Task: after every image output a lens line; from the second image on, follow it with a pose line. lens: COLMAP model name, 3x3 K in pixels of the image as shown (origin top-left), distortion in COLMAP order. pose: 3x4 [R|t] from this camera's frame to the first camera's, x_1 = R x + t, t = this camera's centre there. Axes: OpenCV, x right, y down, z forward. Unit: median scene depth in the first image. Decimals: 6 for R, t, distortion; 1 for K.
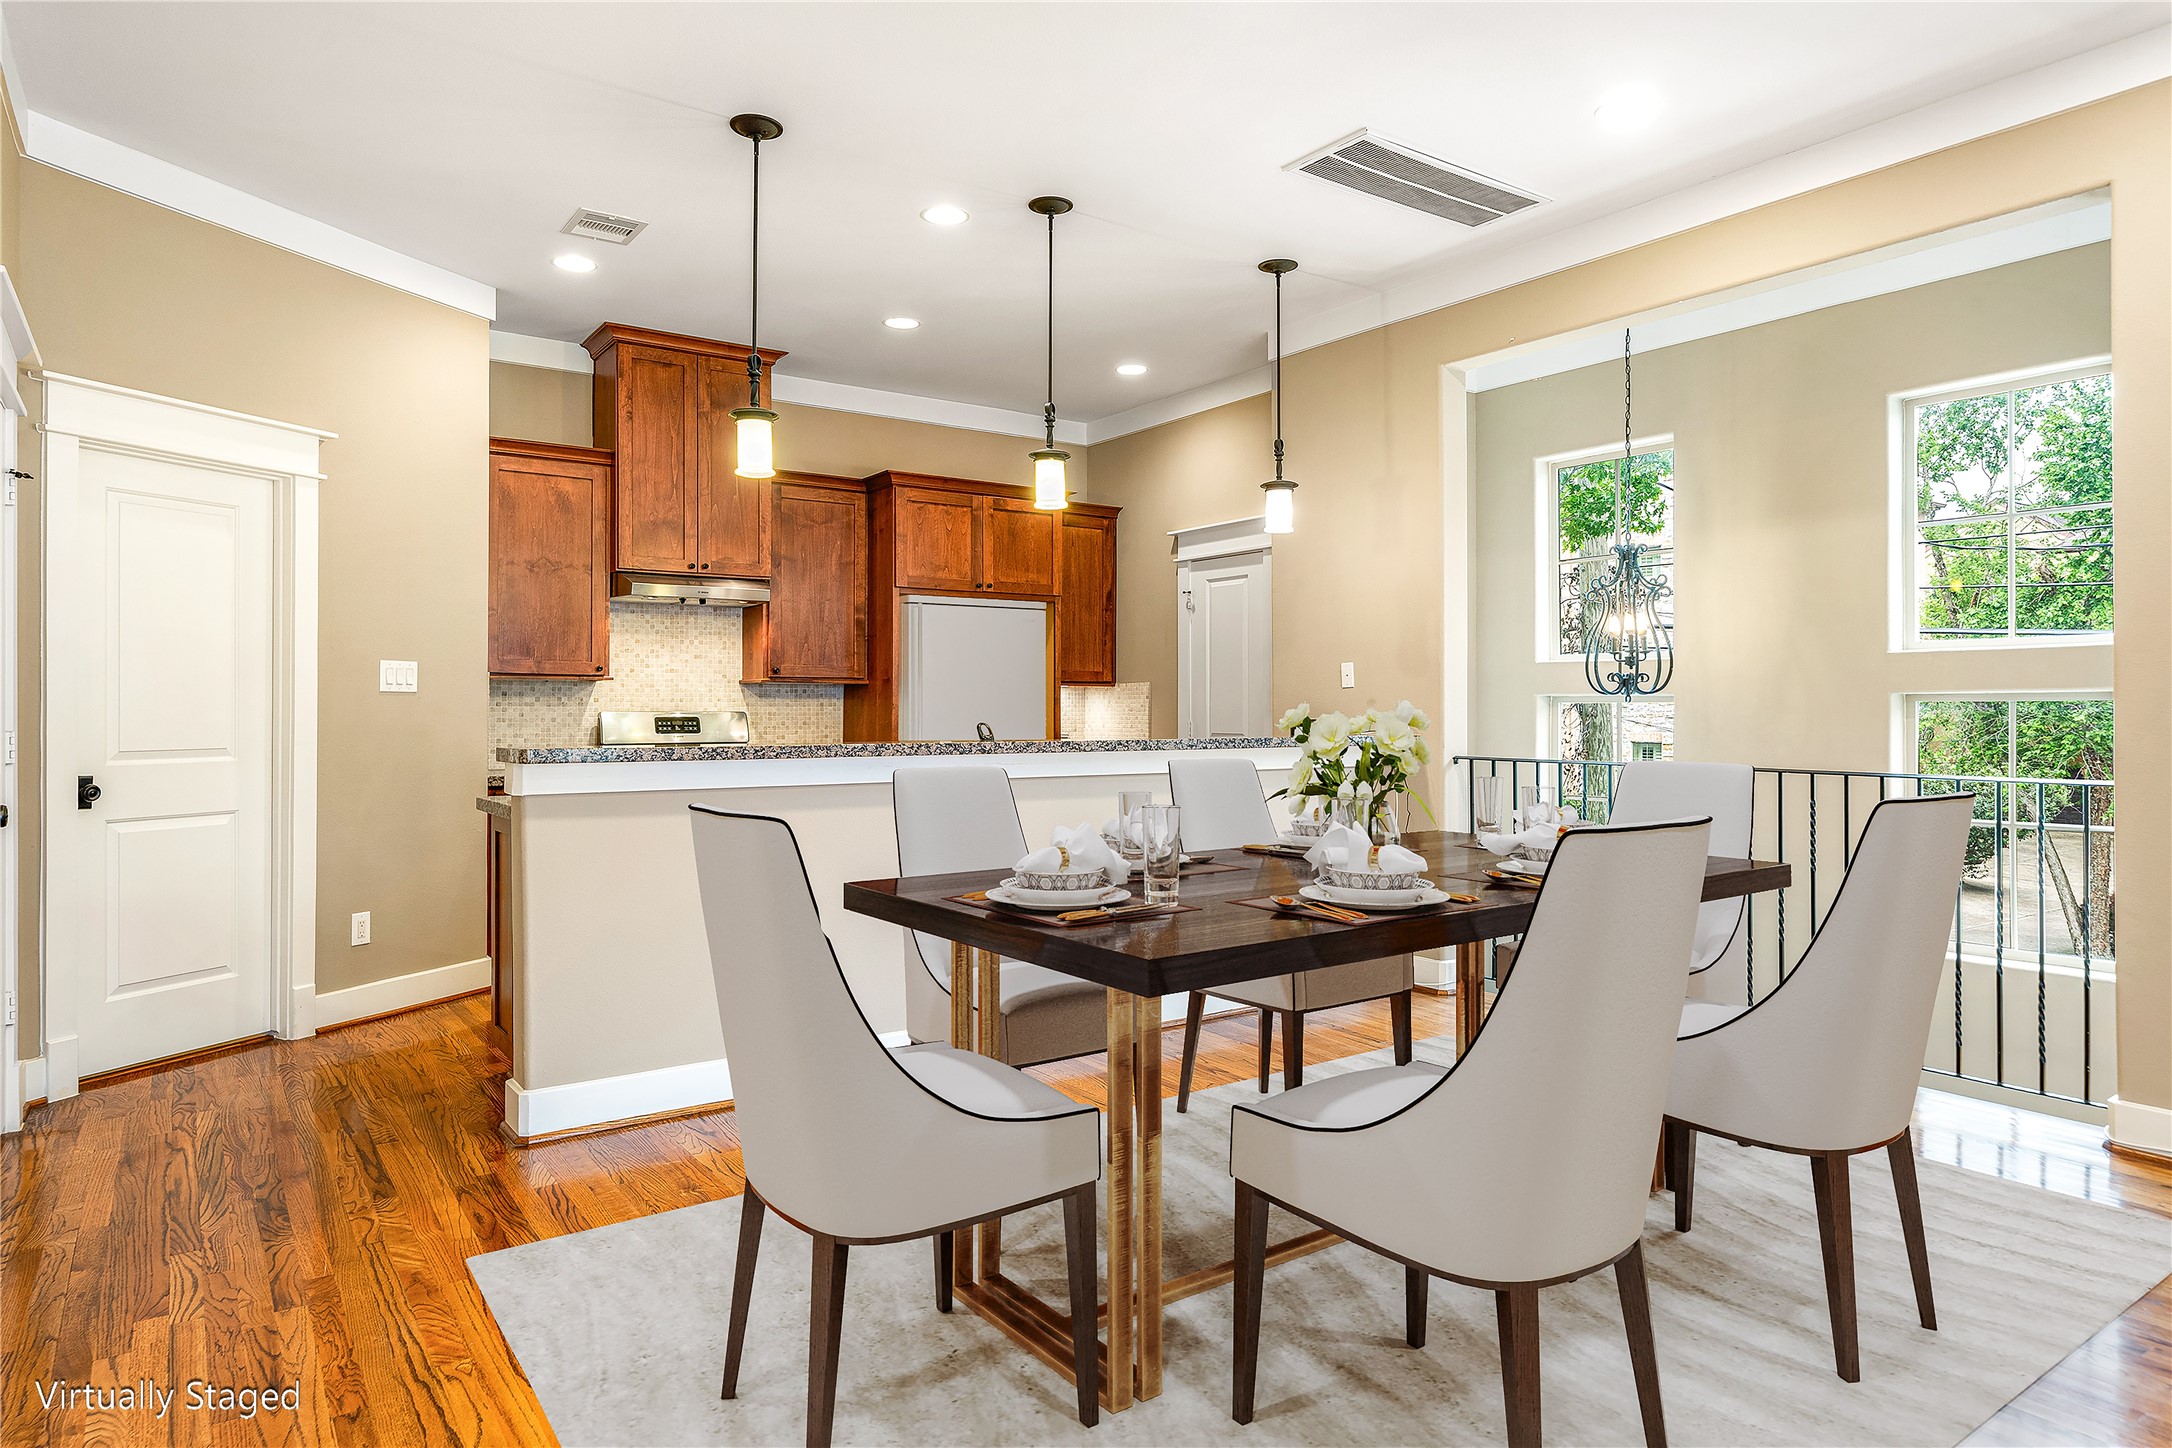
lens RADIAL K [[1277.7, 0, 1067.4], [0, 1277.7, 712.8], [0, 0, 1]] dist [0.014371, -0.000289]
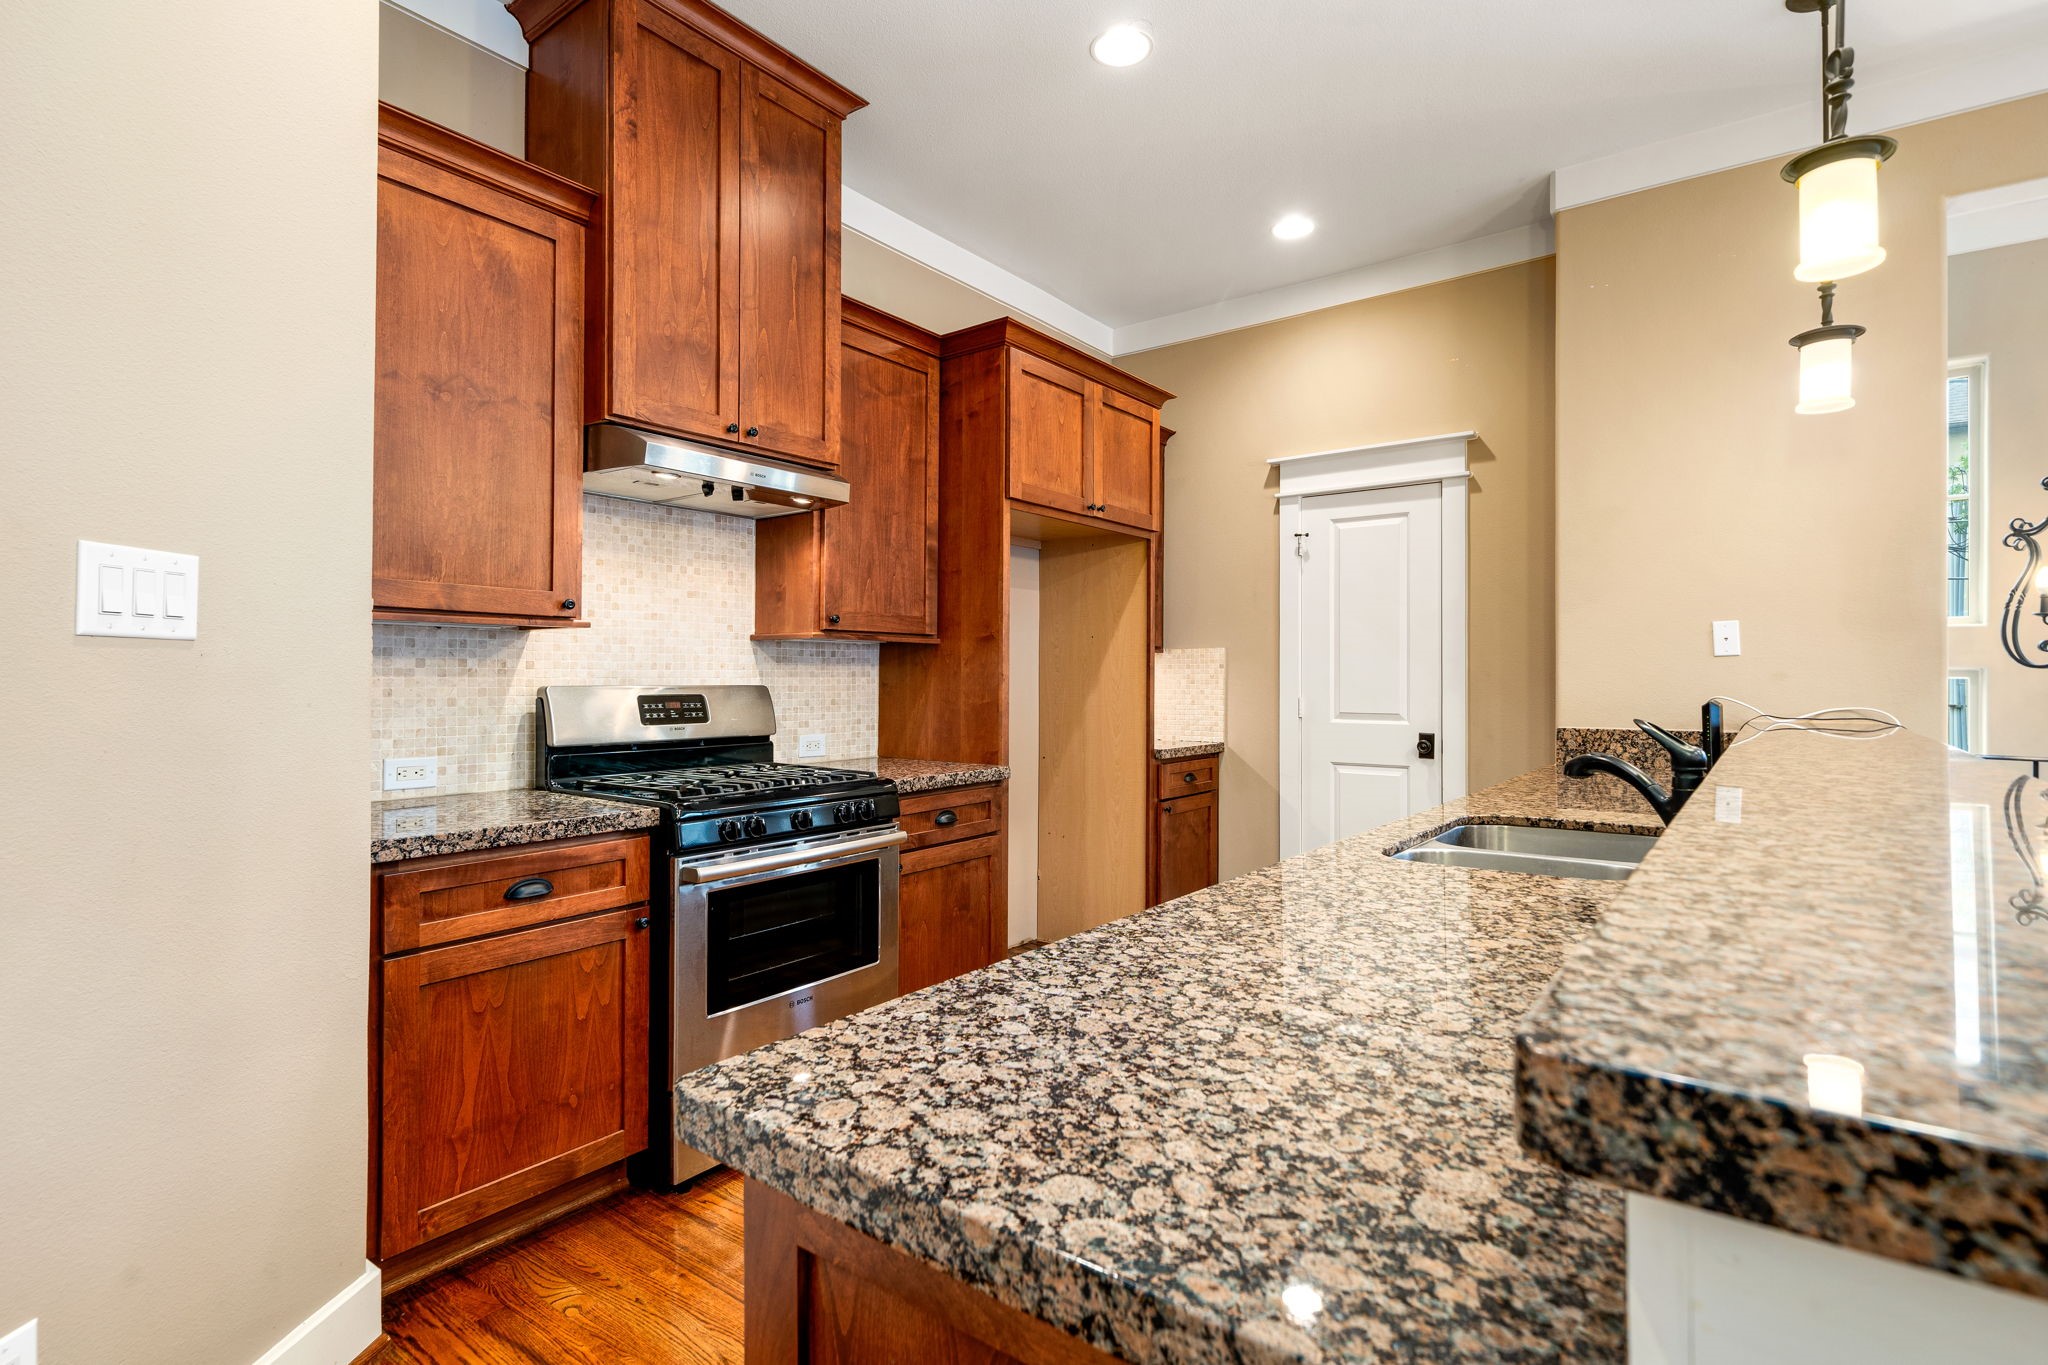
lens RADIAL K [[983.2, 0, 1011.9], [0, 983.2, 677.6], [0, 0, 1]] dist [0.001828, -0.000052]
pose [[0.952543, 0.003406, 0.304384, -0.314709], [-0.003119, 0.999994, -0.001428, -0.004721], [-0.304387, 0.000411, 0.952548, 0.562032]]
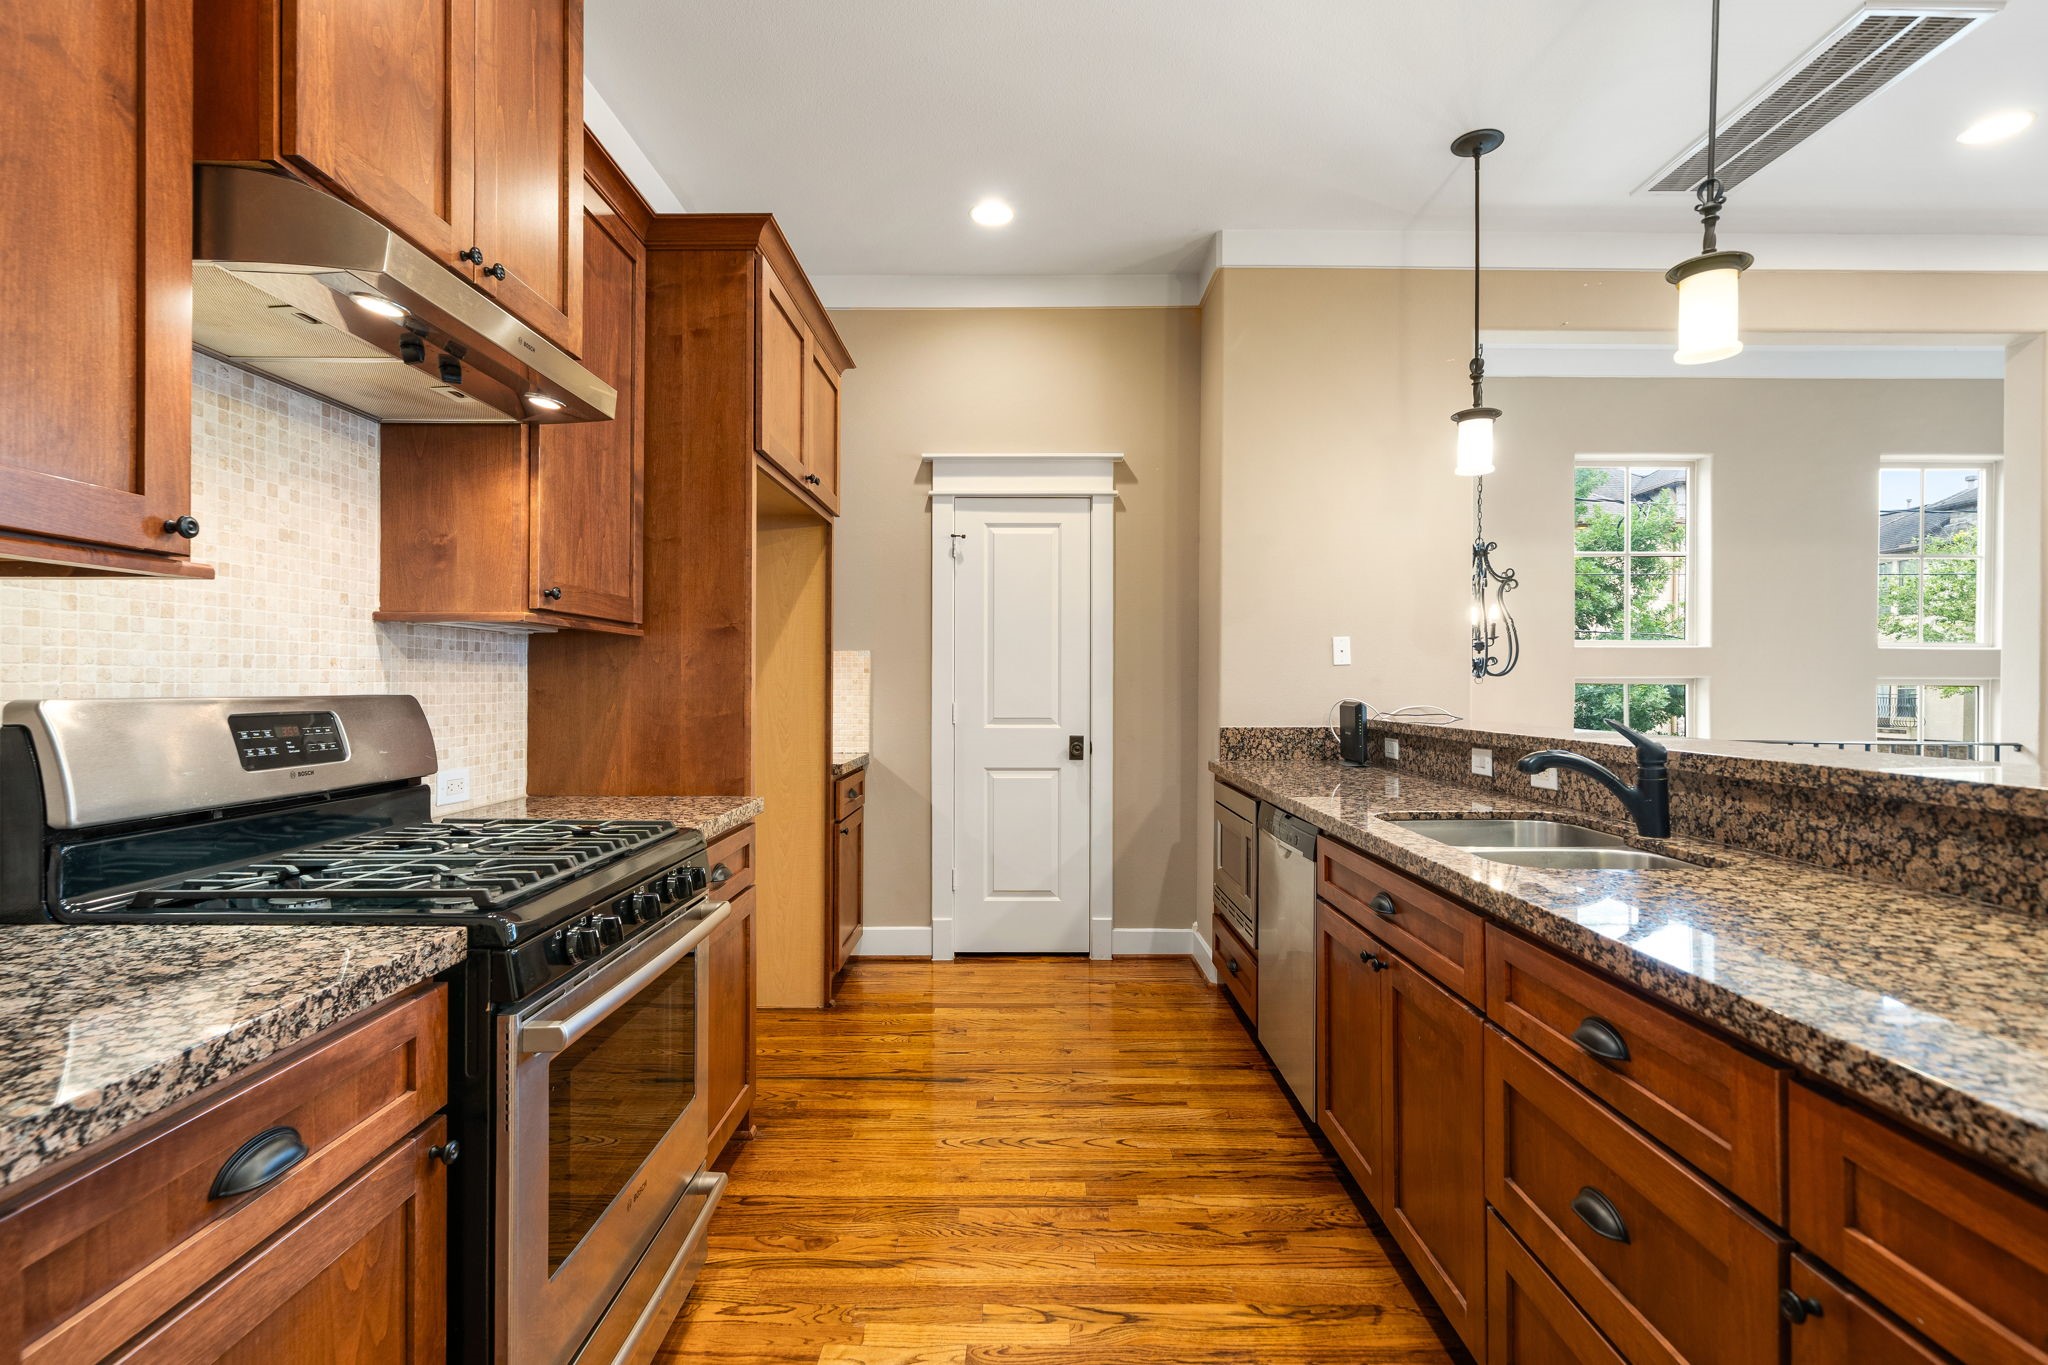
lens RADIAL K [[947.3, 0, 1021.0], [0, 947.3, 693.1], [0, 0, 1]] dist [0.000049, 0.000943]
pose [[0.574911, -0.004898, 0.818201, -0.421959], [-0.002260, 0.999969, 0.007574, -0.004262], [-0.818213, -0.006204, 0.574882, 0.760466]]
